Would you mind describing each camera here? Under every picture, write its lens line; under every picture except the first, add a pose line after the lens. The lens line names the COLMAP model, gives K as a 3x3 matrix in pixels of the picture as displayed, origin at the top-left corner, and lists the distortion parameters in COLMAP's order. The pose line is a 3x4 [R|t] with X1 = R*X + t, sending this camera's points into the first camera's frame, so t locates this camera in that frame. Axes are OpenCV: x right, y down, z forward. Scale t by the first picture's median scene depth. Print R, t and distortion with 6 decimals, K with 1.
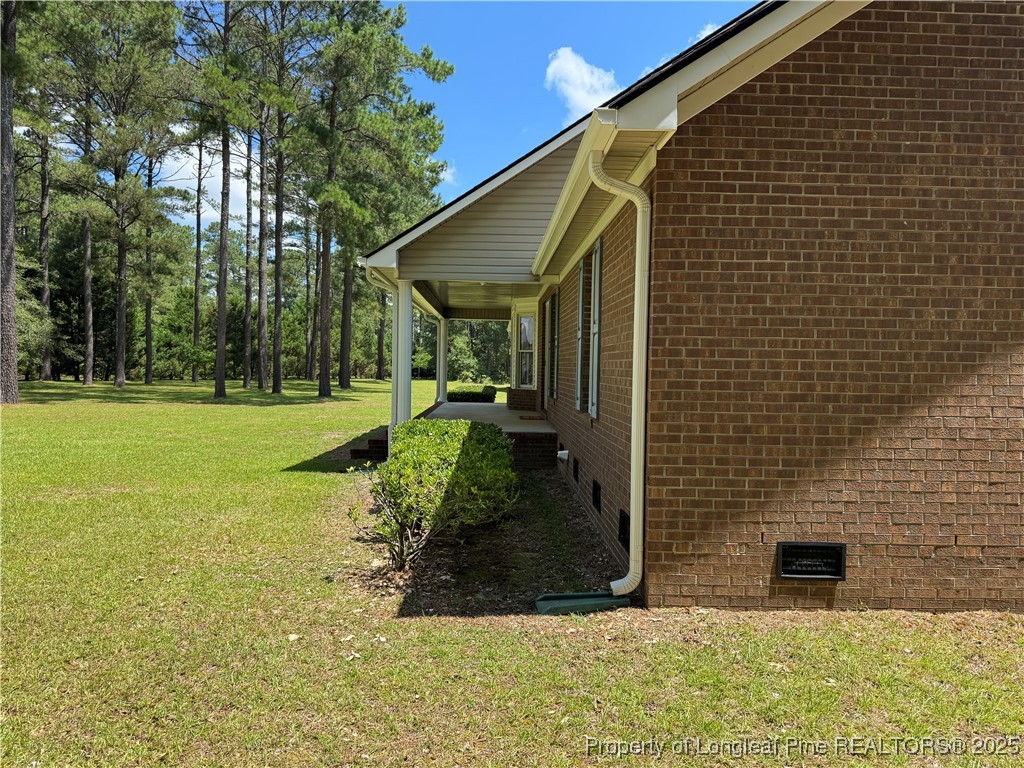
lens RADIAL K [[717.3, 0, 511.2], [0, 717.3, 382.6], [0, 0, 1]] dist [0.035881, -0.028379]
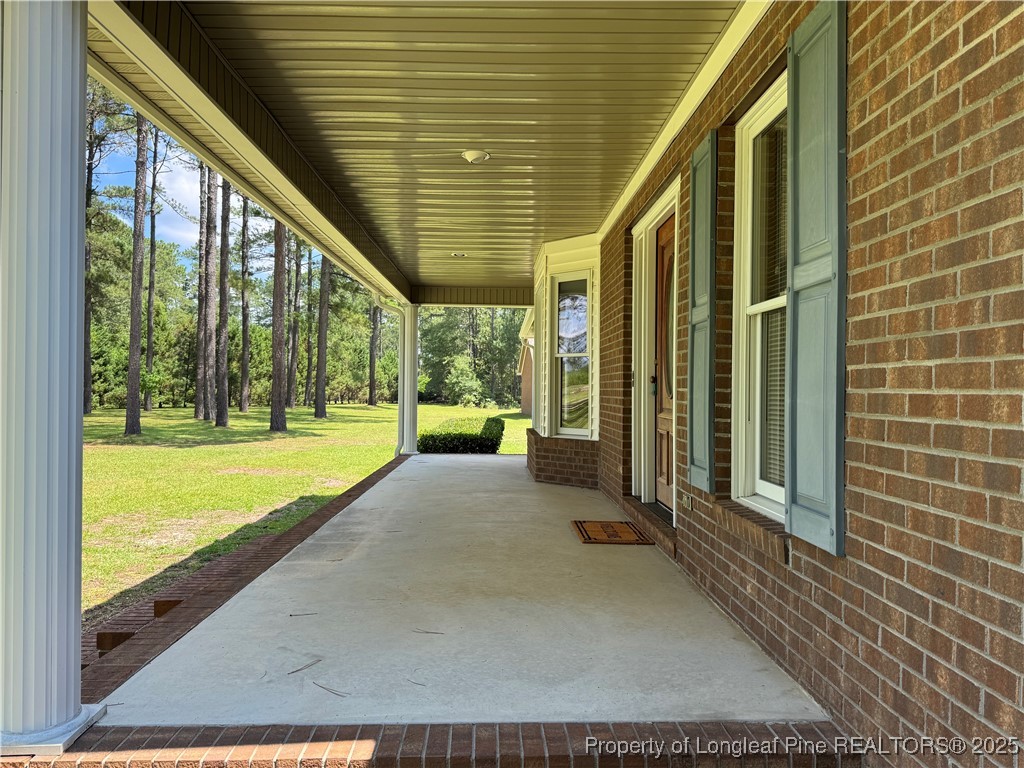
lens RADIAL K [[717.3, 0, 511.0], [0, 717.3, 385.1], [0, 0, 1]] dist [0.035881, -0.028379]
pose [[0.999928, -0.009663, -0.007149, -0.005022], [0.009458, 0.999560, -0.028126, -0.003814], [0.007417, 0.028057, 0.999579, 0.176618]]
